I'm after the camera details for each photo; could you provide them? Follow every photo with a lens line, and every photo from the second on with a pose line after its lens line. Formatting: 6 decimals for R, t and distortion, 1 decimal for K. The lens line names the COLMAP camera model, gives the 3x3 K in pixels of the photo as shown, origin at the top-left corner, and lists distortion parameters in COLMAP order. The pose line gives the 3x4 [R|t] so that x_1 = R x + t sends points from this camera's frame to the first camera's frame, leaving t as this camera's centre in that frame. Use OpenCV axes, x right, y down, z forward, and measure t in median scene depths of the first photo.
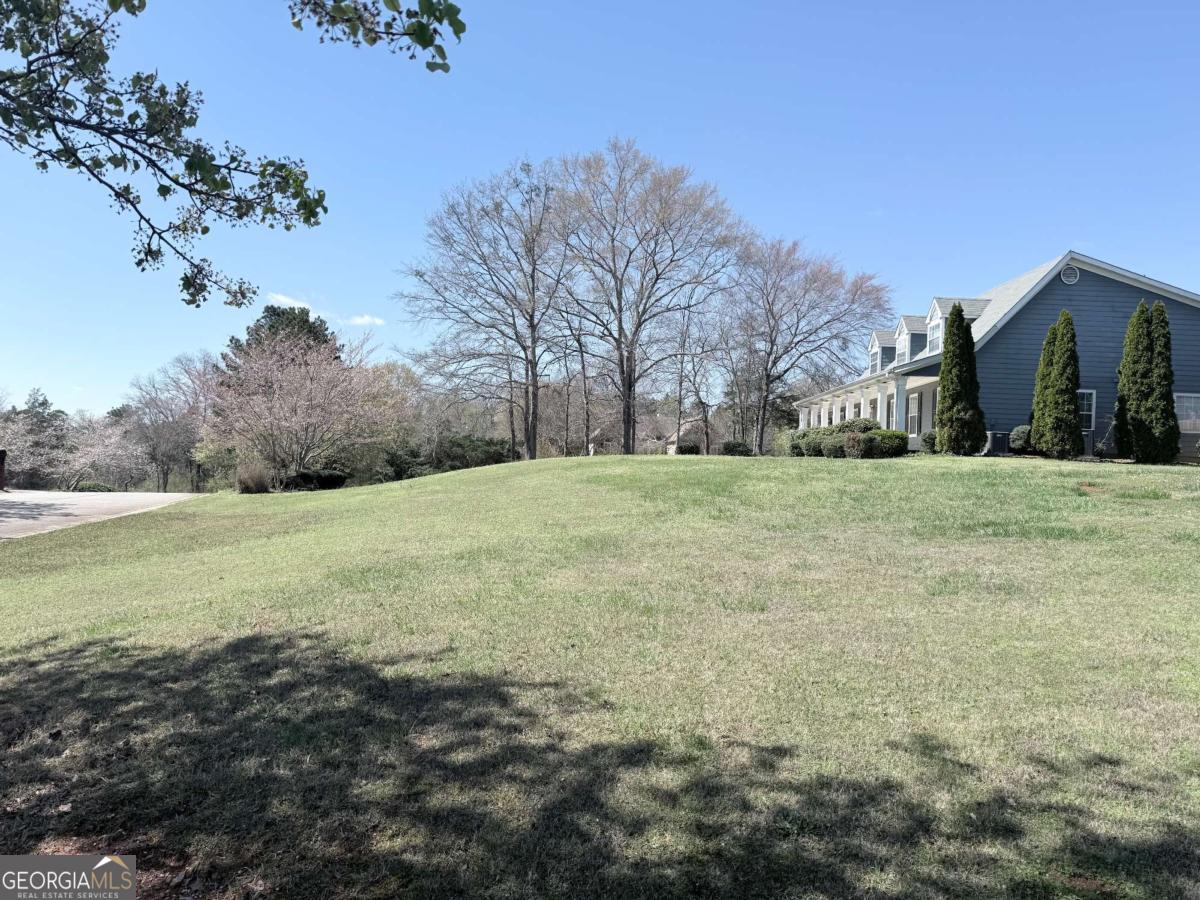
lens RADIAL K [[832.7, 0, 592.3], [0, 832.7, 446.6], [0, 0, 1]] dist [0.061097, -0.104083]
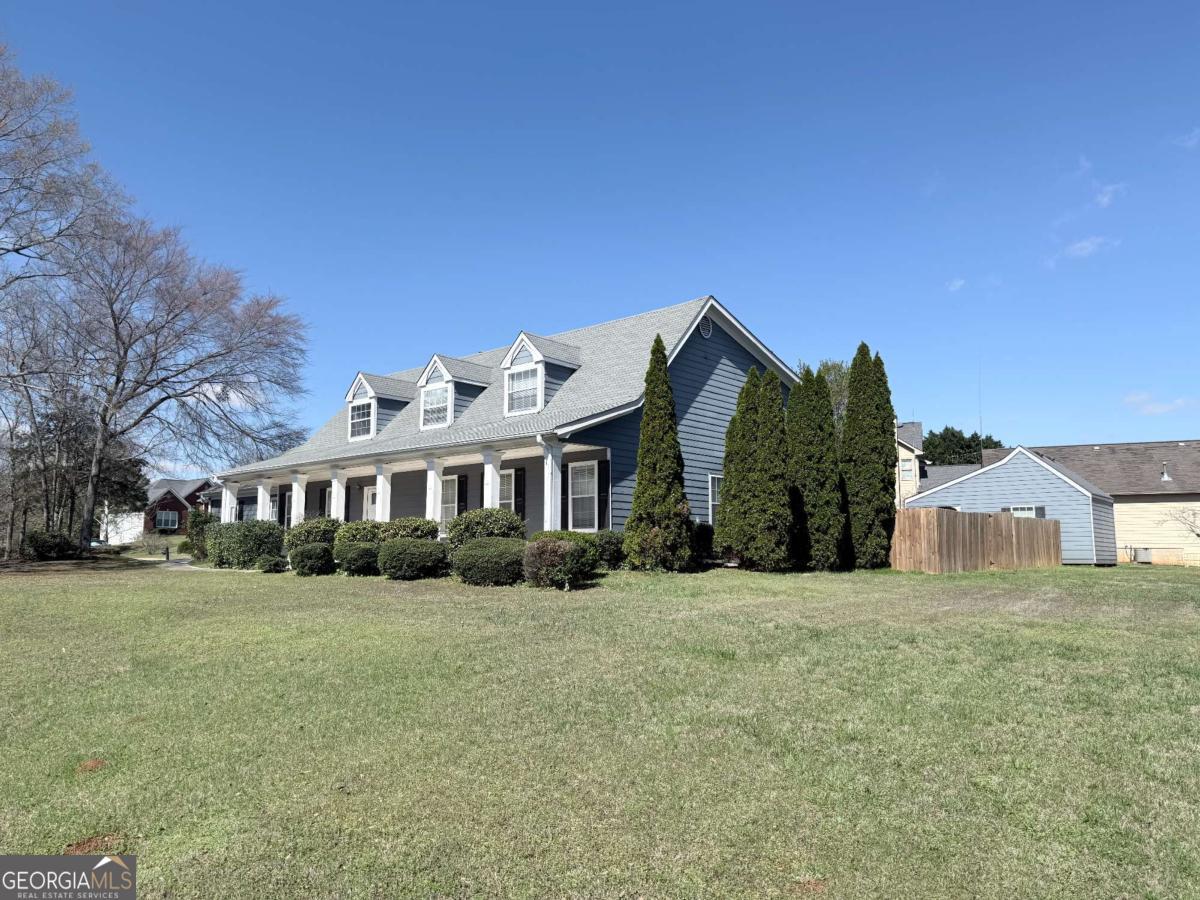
lens RADIAL K [[832.7, 0, 599.3], [0, 832.7, 449.5], [0, 0, 1]] dist [0.061097, -0.104083]
pose [[0.620502, 0.058433, 0.782025, -0.090817], [0.008184, 0.996683, -0.080966, -0.029141], [-0.784162, 0.056639, 0.617965, 0.608676]]
